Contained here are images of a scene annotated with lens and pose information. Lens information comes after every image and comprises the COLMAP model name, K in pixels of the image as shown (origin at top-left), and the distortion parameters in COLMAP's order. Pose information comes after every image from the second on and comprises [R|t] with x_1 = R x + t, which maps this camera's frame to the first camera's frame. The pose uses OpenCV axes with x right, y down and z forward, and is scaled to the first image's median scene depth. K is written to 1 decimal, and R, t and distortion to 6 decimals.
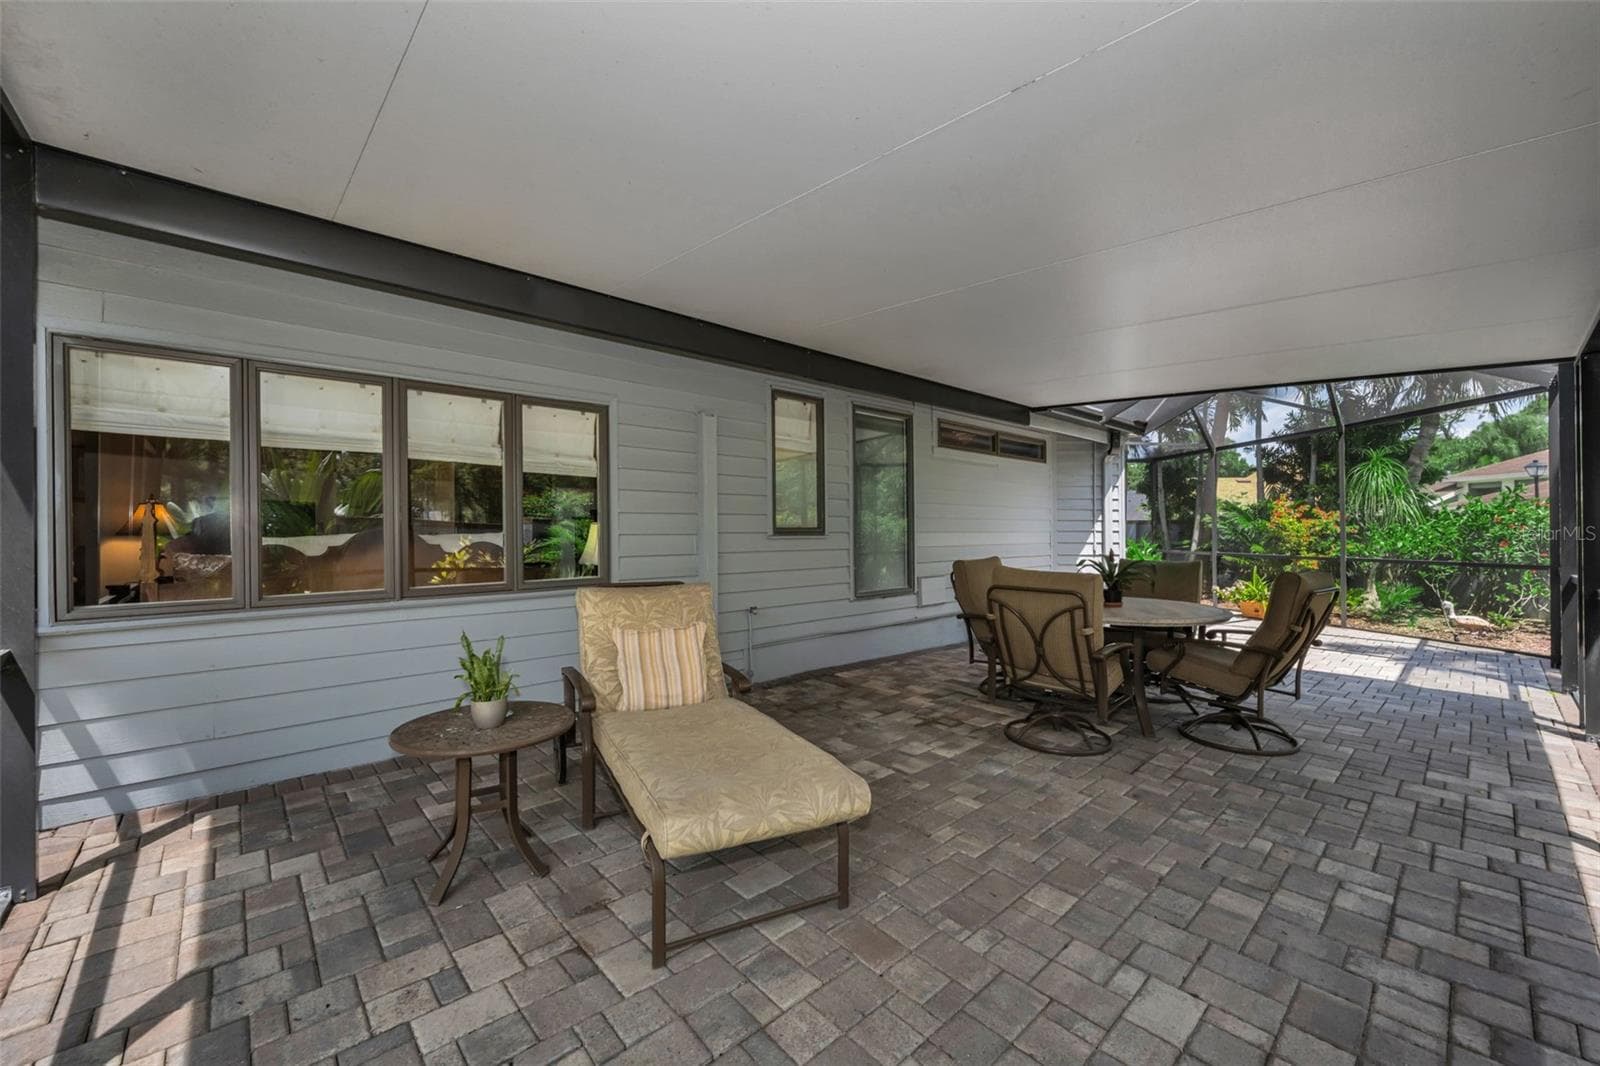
lens RADIAL K [[633.6, 0, 798.8], [0, 633.6, 535.5], [0, 0, 1]] dist [0.000699, 0.000256]
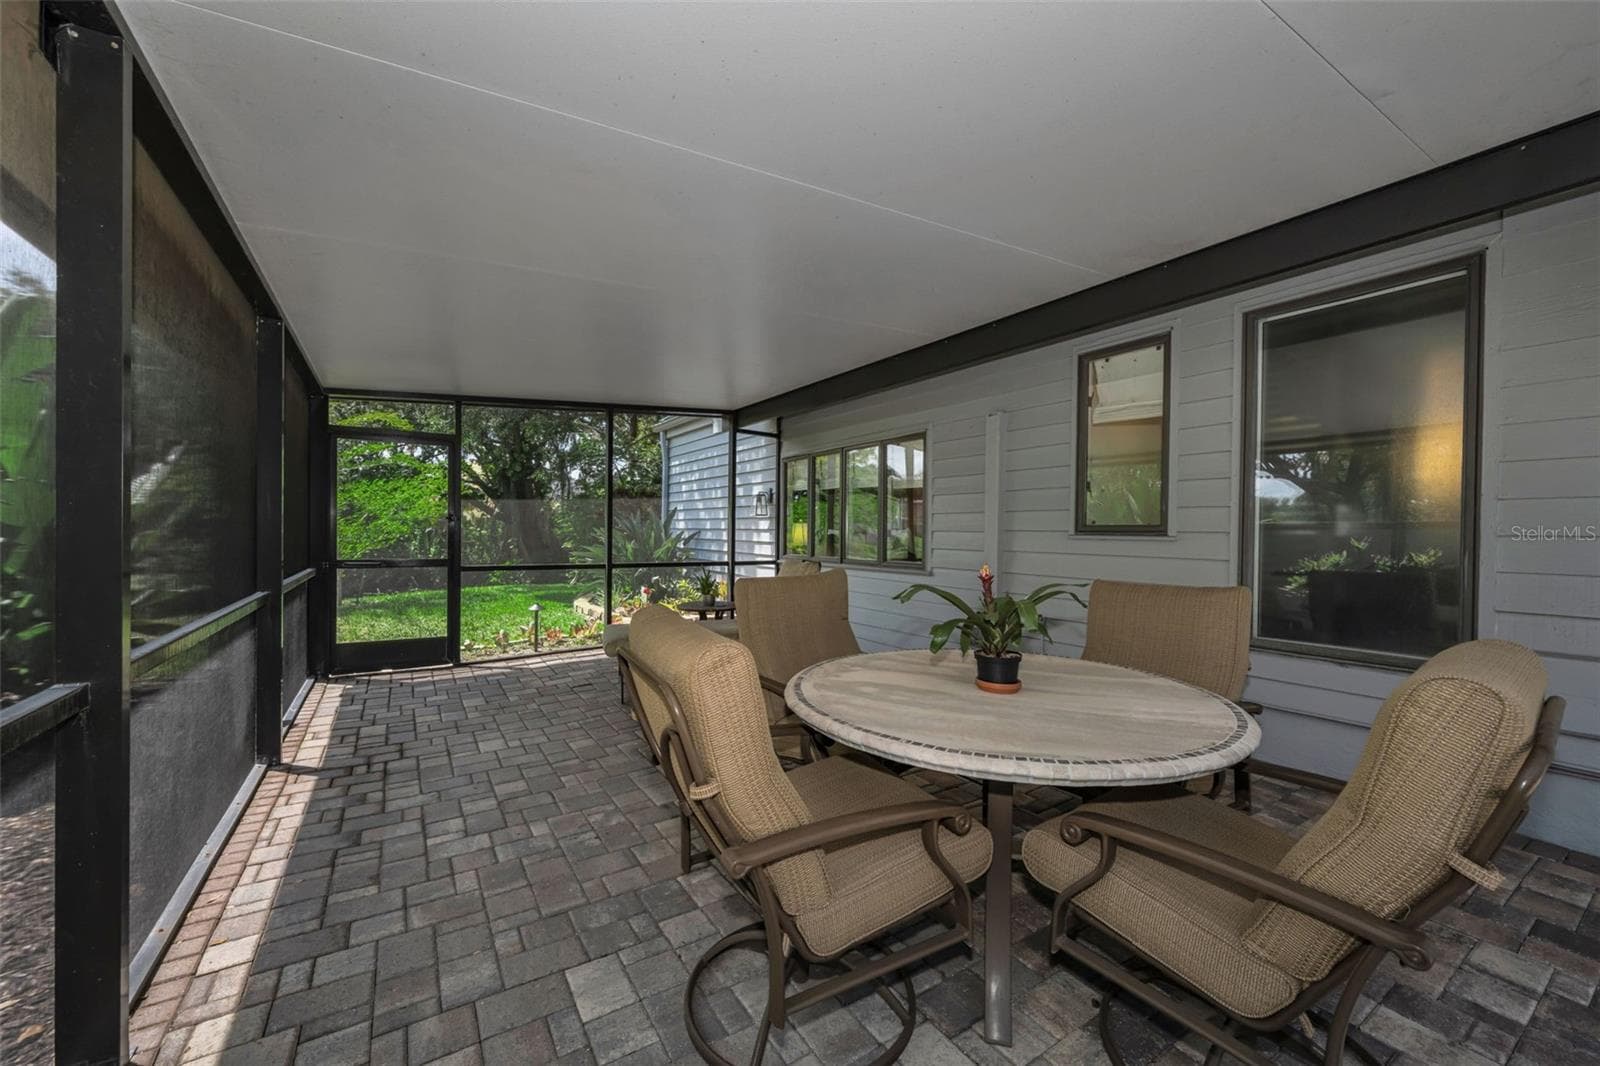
lens RADIAL K [[633.6, 0, 798.8], [0, 633.6, 535.5], [0, 0, 1]] dist [0.000699, 0.000256]
pose [[-0.181488, 0.005860, -0.983376, 1.663875], [-0.012892, 0.999882, 0.008338, -0.002504], [0.983309, 0.014191, -0.181391, 1.596278]]
